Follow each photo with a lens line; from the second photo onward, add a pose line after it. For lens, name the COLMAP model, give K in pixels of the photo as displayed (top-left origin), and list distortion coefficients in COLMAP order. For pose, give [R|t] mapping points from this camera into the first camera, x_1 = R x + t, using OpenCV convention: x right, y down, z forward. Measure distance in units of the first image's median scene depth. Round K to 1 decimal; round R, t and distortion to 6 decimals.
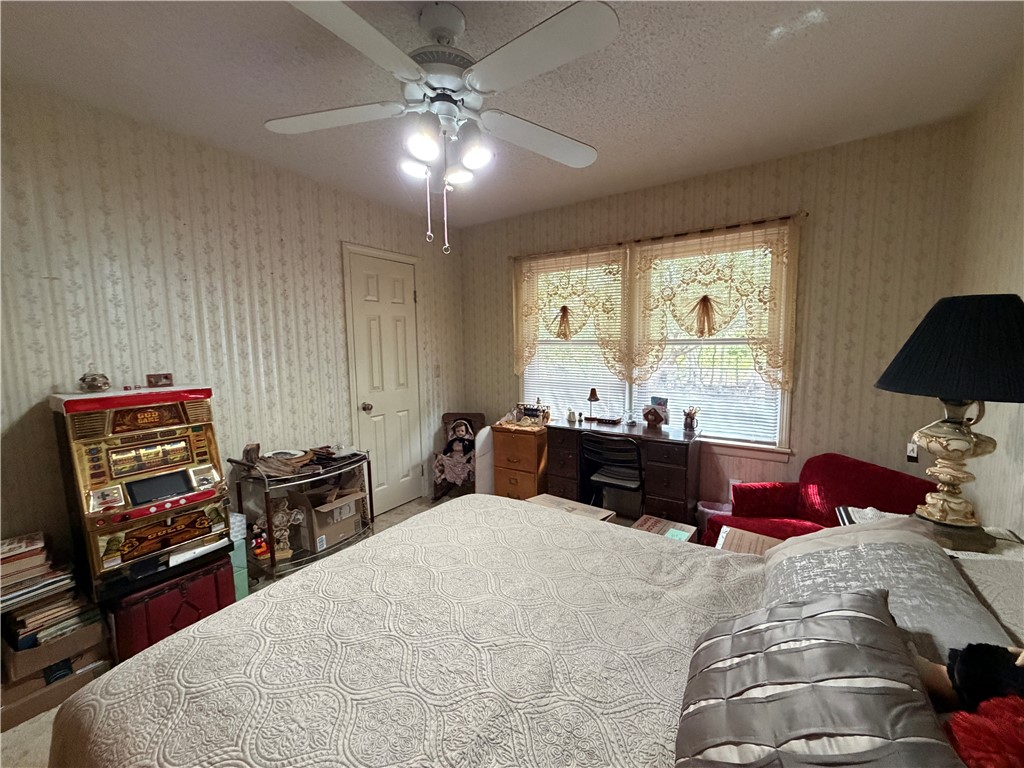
lens RADIAL K [[409.4, 0, 513.2], [0, 409.4, 383.2], [0, 0, 1]] dist [-0.001728, 0.000793]
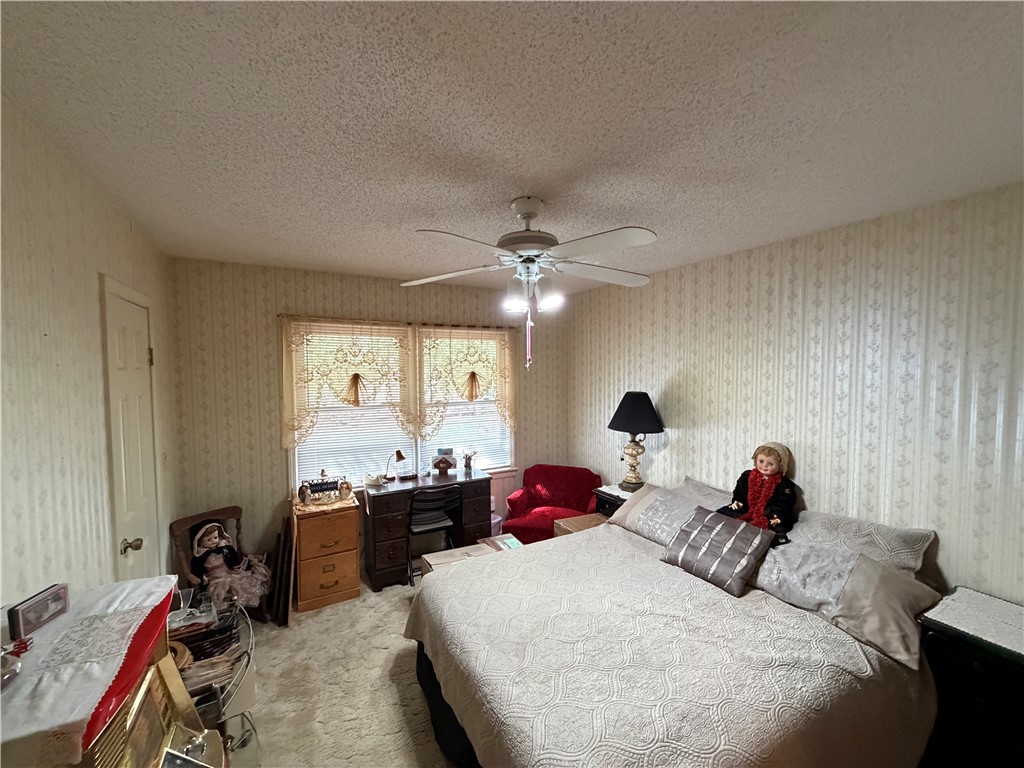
lens RADIAL K [[409.4, 0, 511.5], [0, 409.4, 382.2], [0, 0, 1]] dist [-0.001728, 0.000793]
pose [[0.455440, -0.023921, 0.889945, -0.669868], [0.083592, 0.996372, -0.015998, -0.131853], [-0.886333, 0.081678, 0.455787, 0.221953]]
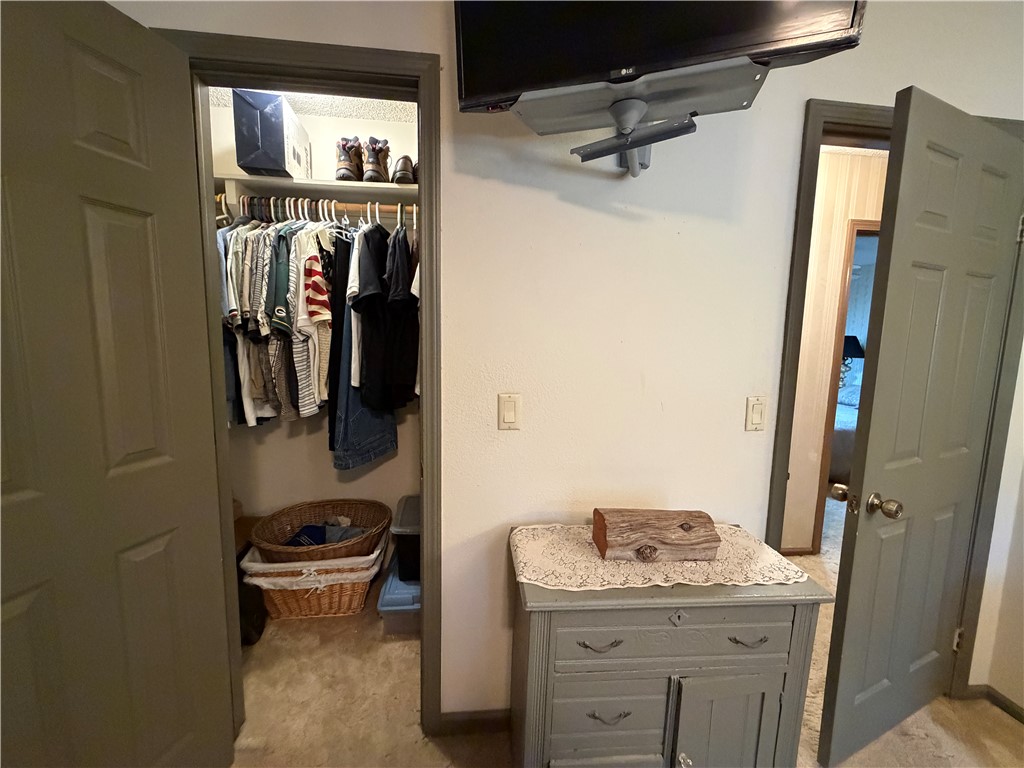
lens RADIAL K [[409.4, 0, 512.8], [0, 409.4, 381.0], [0, 0, 1]] dist [-0.001728, 0.000793]
pose [[0.768761, -0.037219, 0.638452, -2.010108], [0.026953, 0.999304, 0.025800, 0.029256], [-0.638968, -0.002626, 0.769229, -0.047911]]
